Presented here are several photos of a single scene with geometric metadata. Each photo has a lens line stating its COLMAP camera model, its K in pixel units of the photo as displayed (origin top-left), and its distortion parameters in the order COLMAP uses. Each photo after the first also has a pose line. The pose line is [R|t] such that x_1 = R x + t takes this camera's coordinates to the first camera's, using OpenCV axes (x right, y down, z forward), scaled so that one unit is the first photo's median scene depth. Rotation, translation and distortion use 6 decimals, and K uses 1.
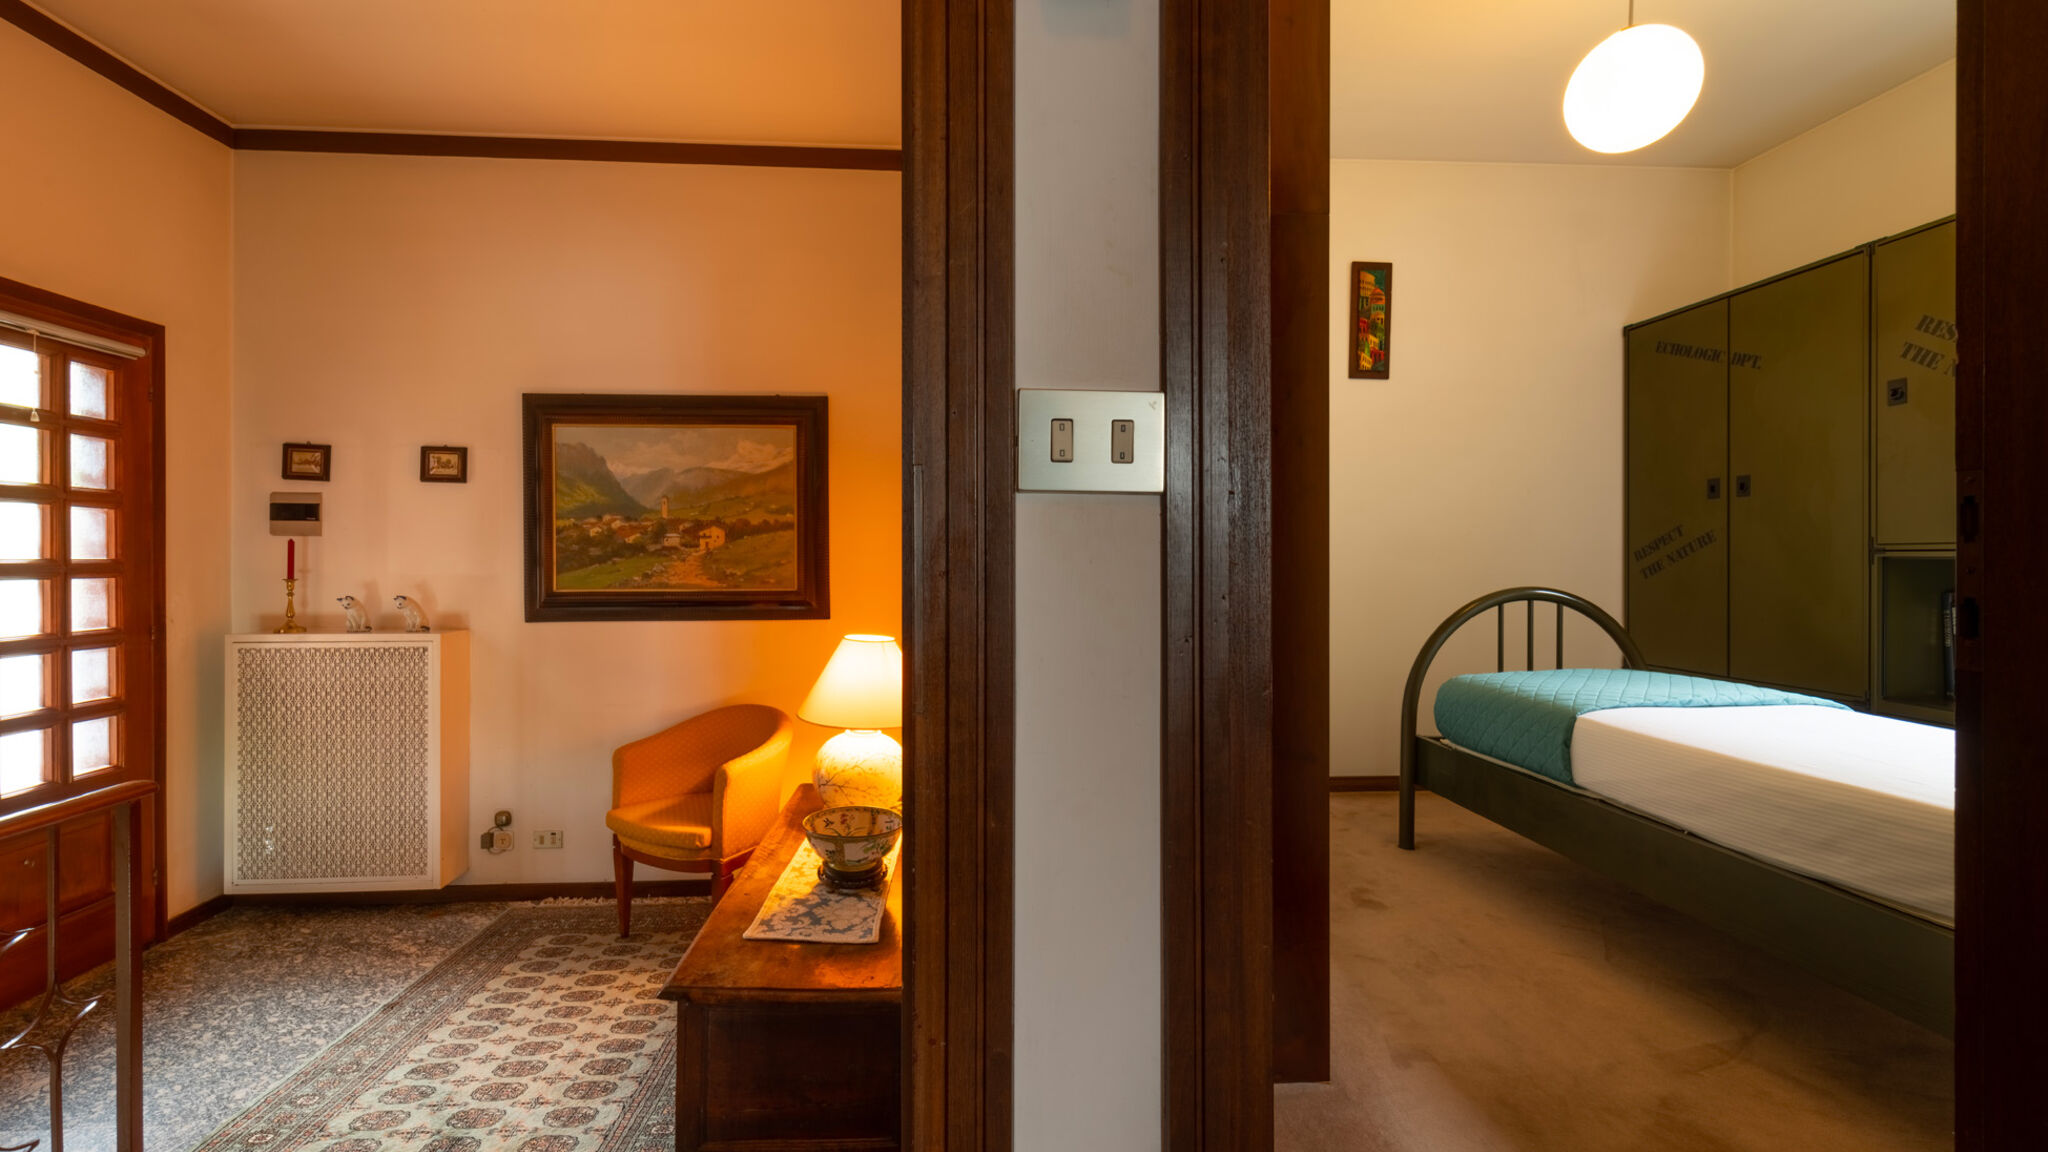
lens RADIAL K [[812.7, 0, 1015.0], [0, 812.7, 566.6], [0, 0, 1]] dist [0.000622, -0.000398]
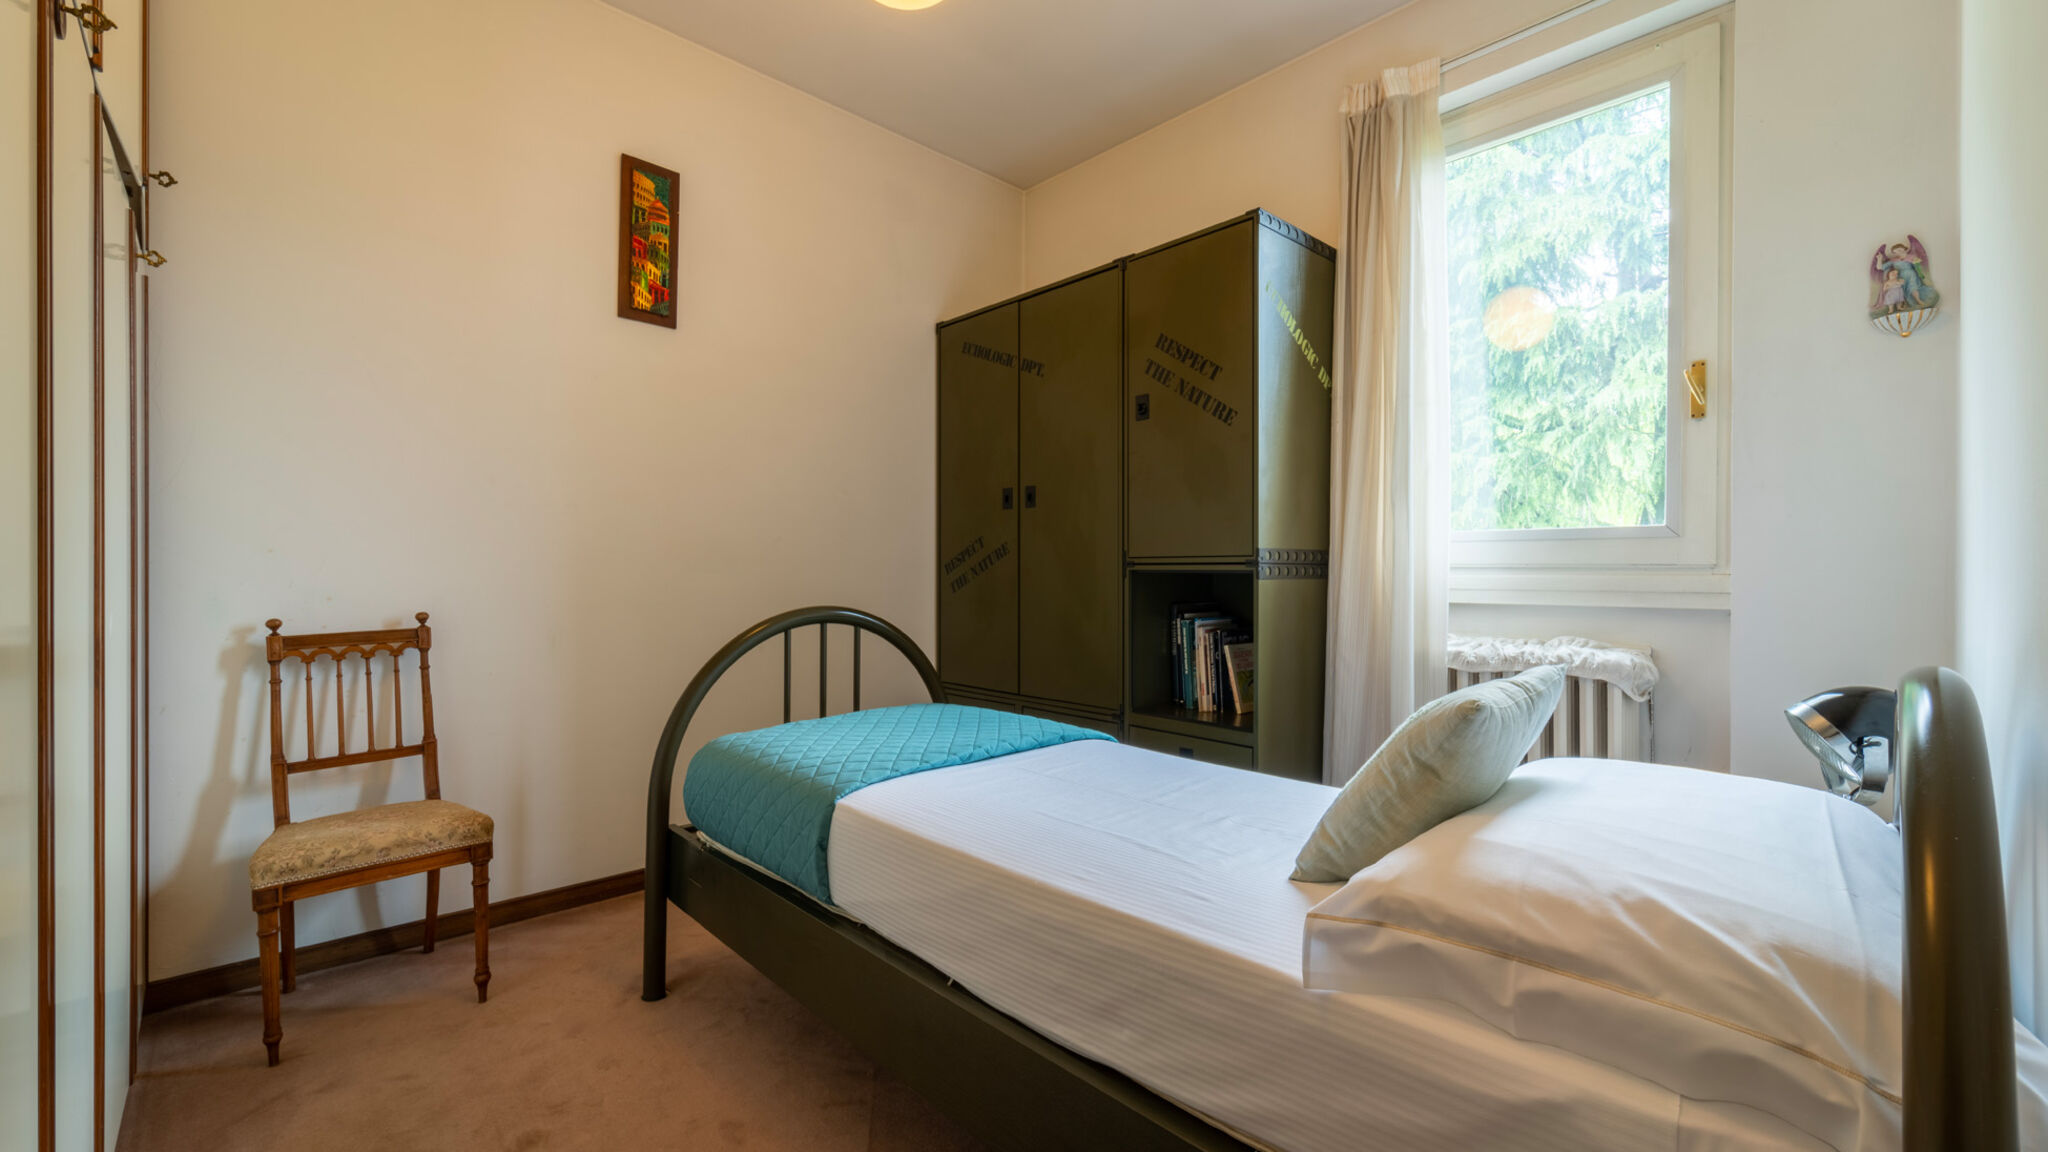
lens RADIAL K [[812.7, 0, 1015.0], [0, 812.7, 566.6], [0, 0, 1]] dist [0.000622, -0.000398]
pose [[0.764924, 0.010822, 0.644030, 0.262284], [-0.000968, 0.999877, -0.015652, -0.000728], [-0.644120, 0.011350, 0.764840, 0.275222]]
